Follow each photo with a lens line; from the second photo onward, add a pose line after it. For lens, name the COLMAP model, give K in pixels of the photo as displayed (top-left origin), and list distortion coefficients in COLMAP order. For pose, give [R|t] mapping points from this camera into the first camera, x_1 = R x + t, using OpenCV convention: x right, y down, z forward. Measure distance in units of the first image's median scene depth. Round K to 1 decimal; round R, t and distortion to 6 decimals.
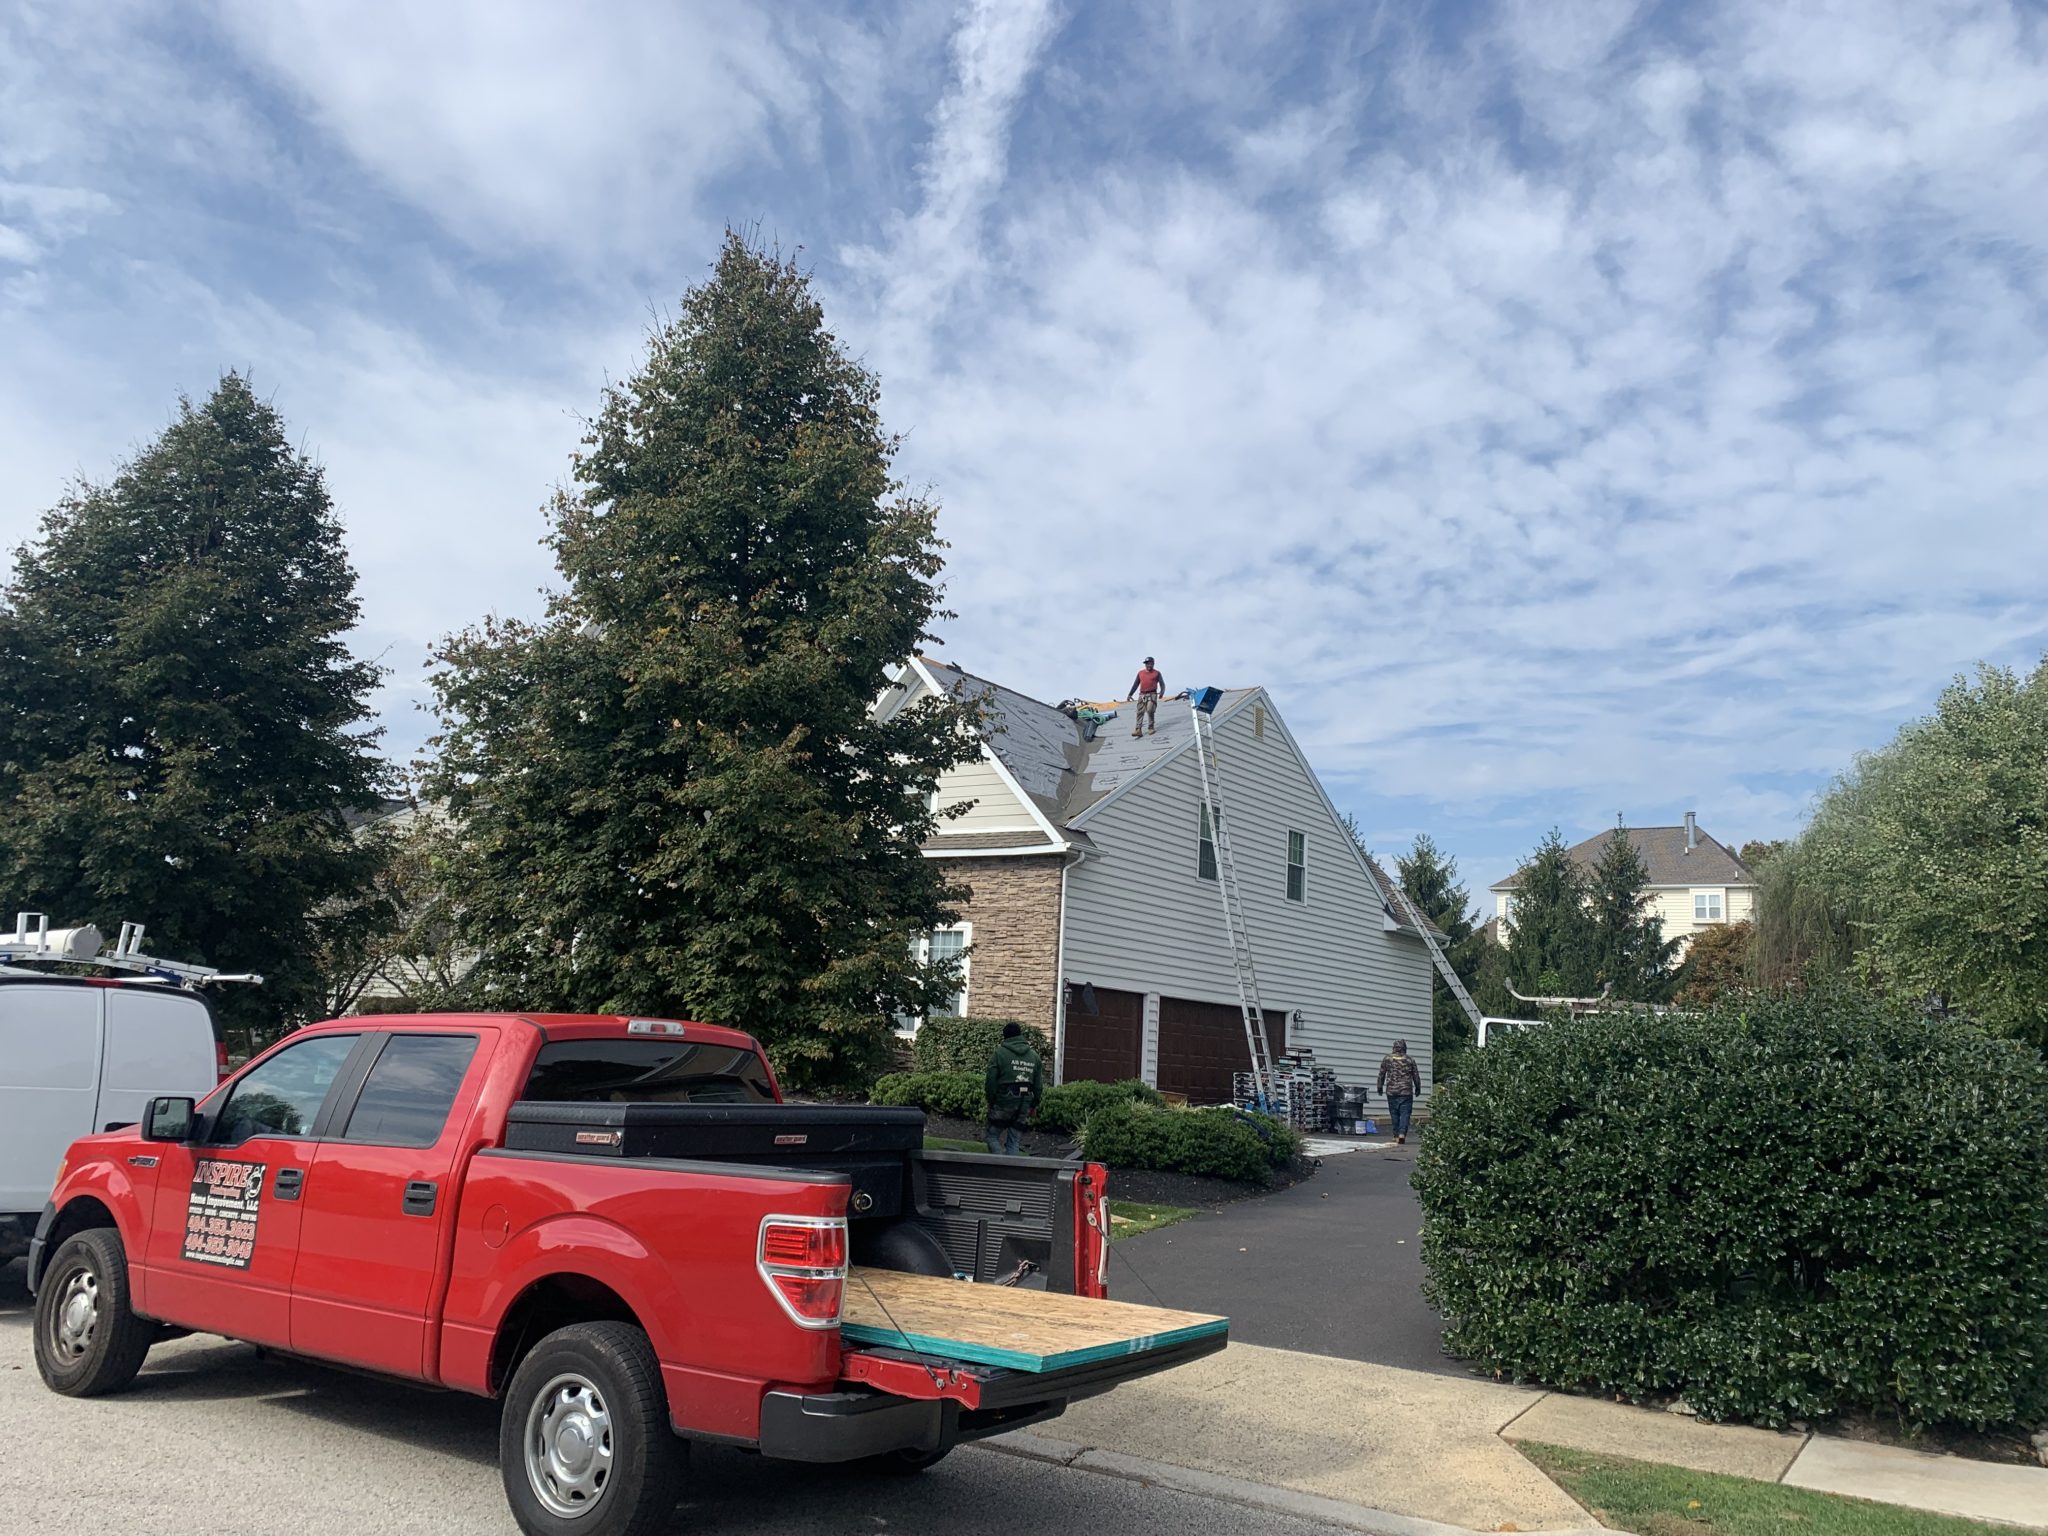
lens RADIAL K [[1592.3, 0, 1008.3], [0, 1592.3, 727.3], [0, 0, 1]] dist [0.002653, 0.004972]
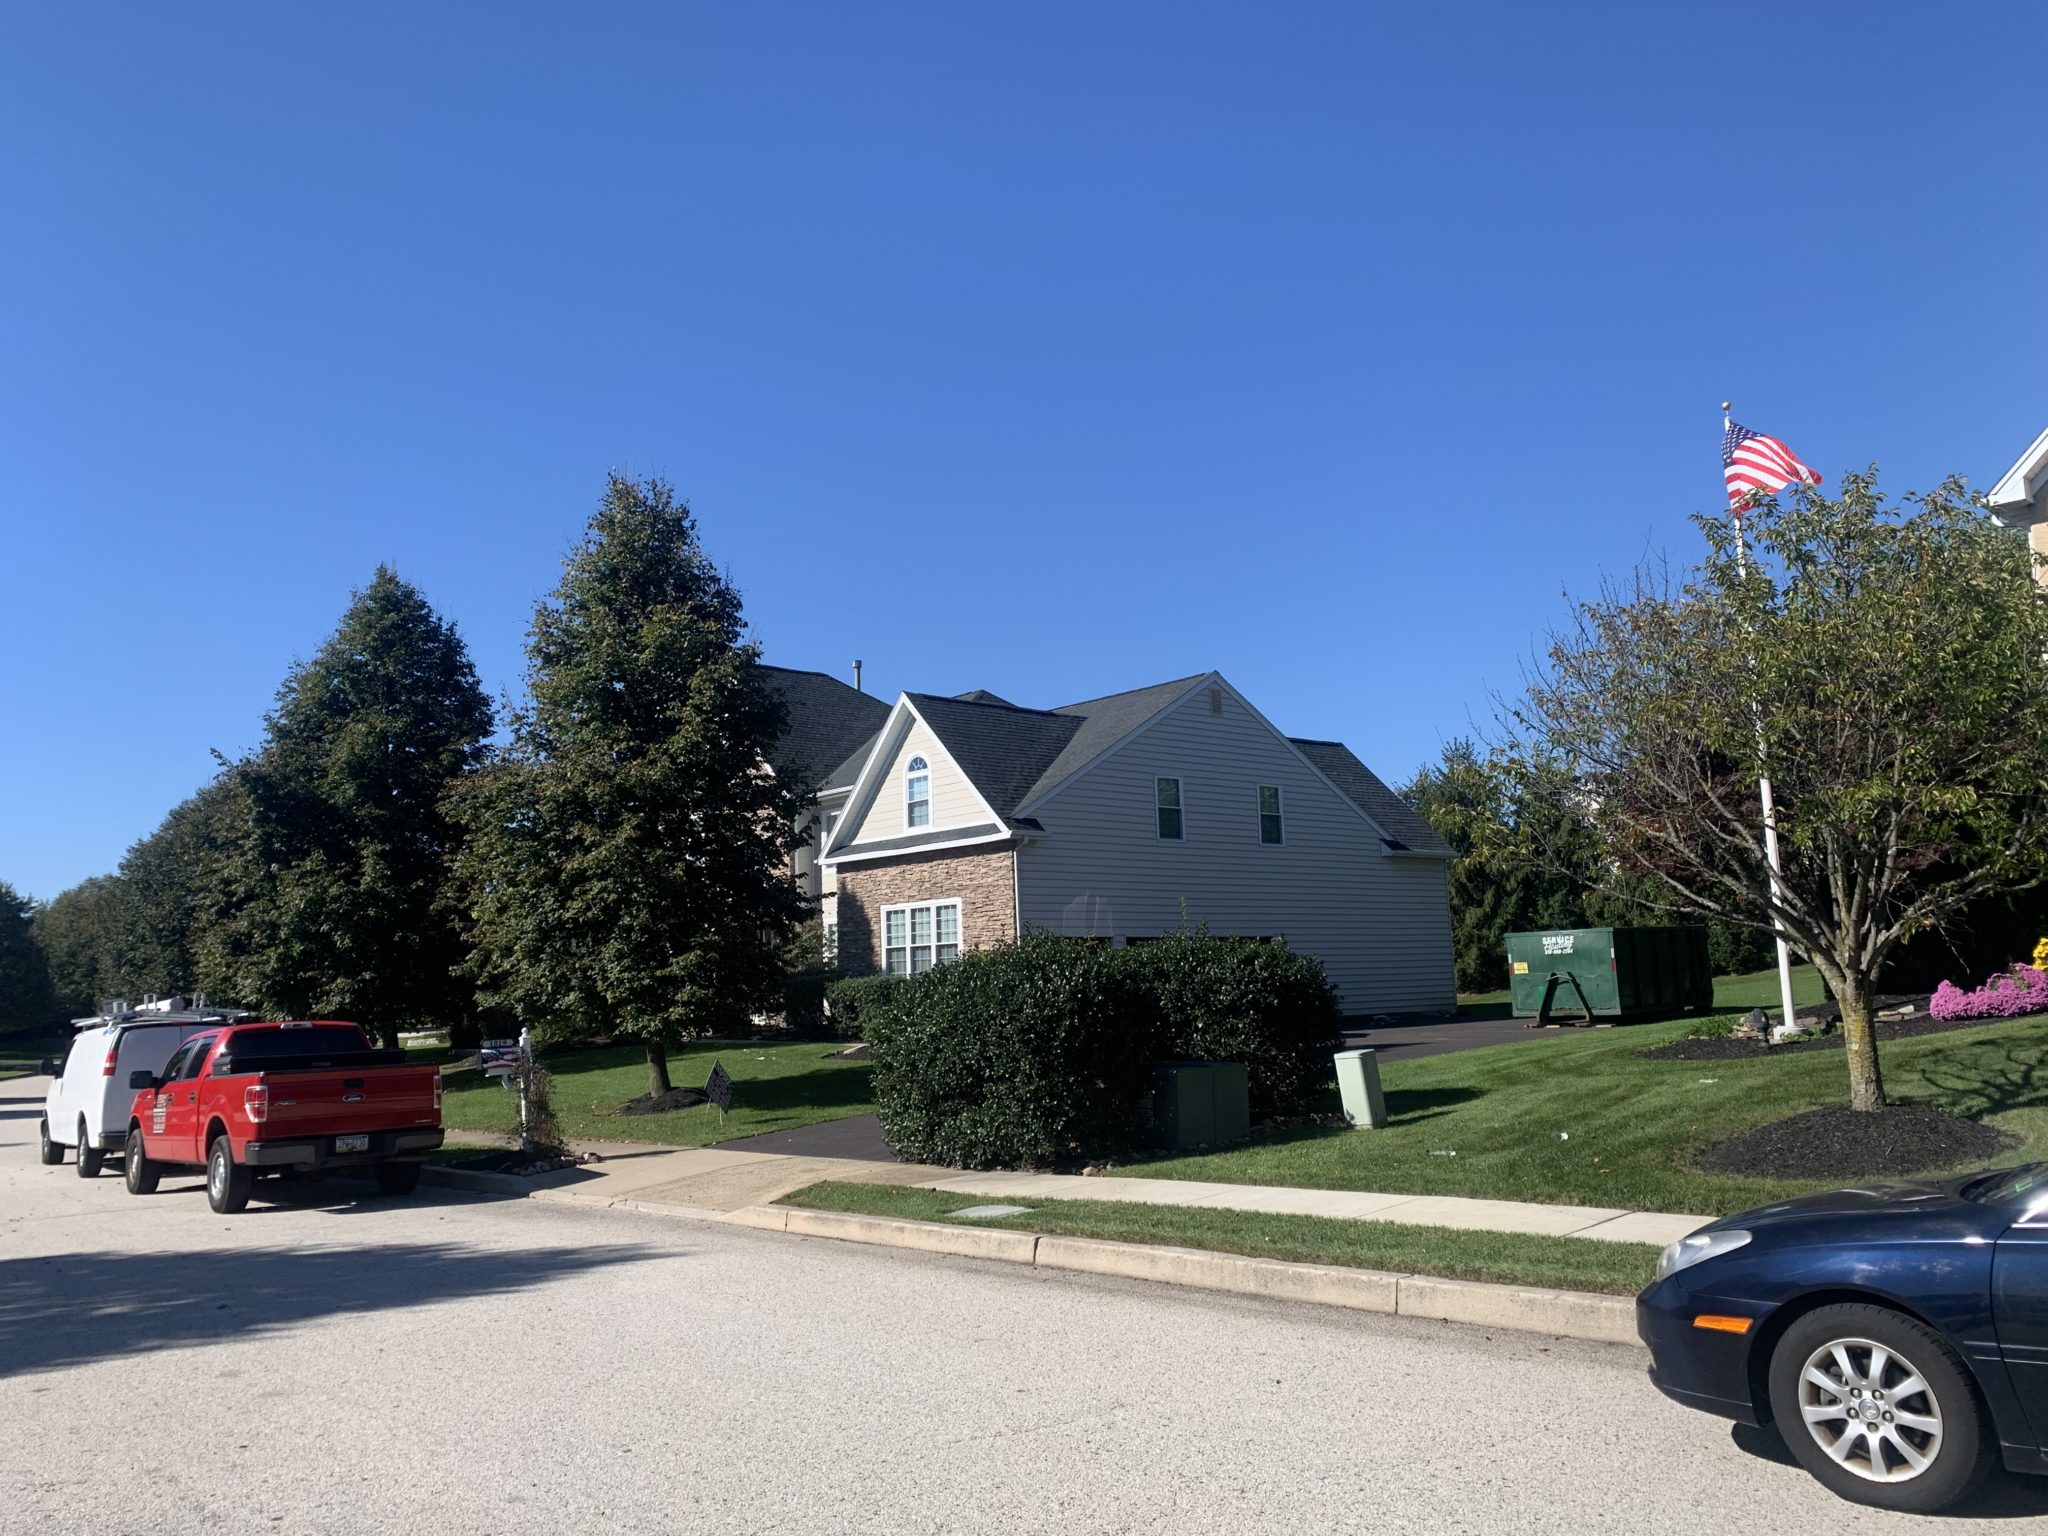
lens RADIAL K [[1592.3, 0, 986.7], [0, 1592.3, 772.2], [0, 0, 1]] dist [0.002653, 0.004972]
pose [[0.969545, -0.121381, -0.212719, 0.308781], [0.134759, 0.989641, 0.049506, -0.042654], [0.204507, -0.076664, 0.975858, -0.270963]]
